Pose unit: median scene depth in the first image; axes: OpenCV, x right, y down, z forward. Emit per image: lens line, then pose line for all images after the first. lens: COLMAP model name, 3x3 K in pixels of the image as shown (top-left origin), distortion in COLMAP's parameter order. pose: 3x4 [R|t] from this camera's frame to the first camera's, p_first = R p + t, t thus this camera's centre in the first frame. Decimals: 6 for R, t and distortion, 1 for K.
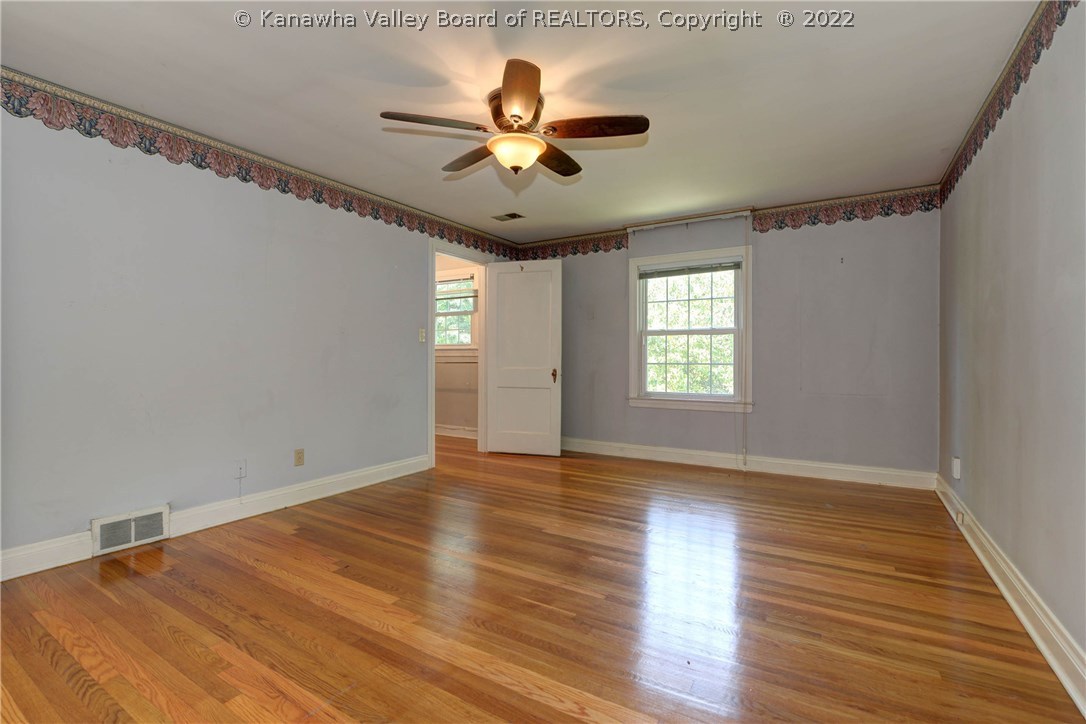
lens RADIAL K [[487.9, 0, 542.3], [0, 487.9, 360.1], [0, 0, 1]] dist [0.000008, 0.000000]
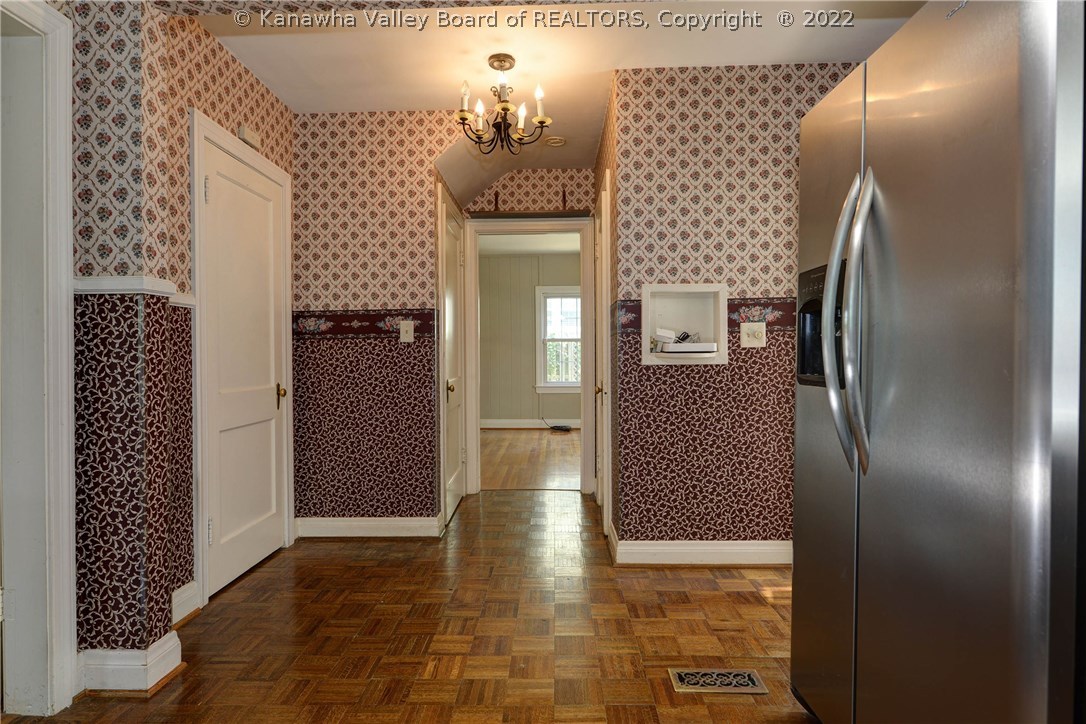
lens RADIAL K [[624.1, 0, 542.2], [0, 624.1, 361.3], [0, 0, 1]] dist [0.000020, 0.000001]
pose [[-0.516569, -0.009039, 0.856198, -1.185451], [0.006897, 0.999868, 0.014716, -0.018709], [-0.856217, 0.013507, -0.516439, 1.961660]]
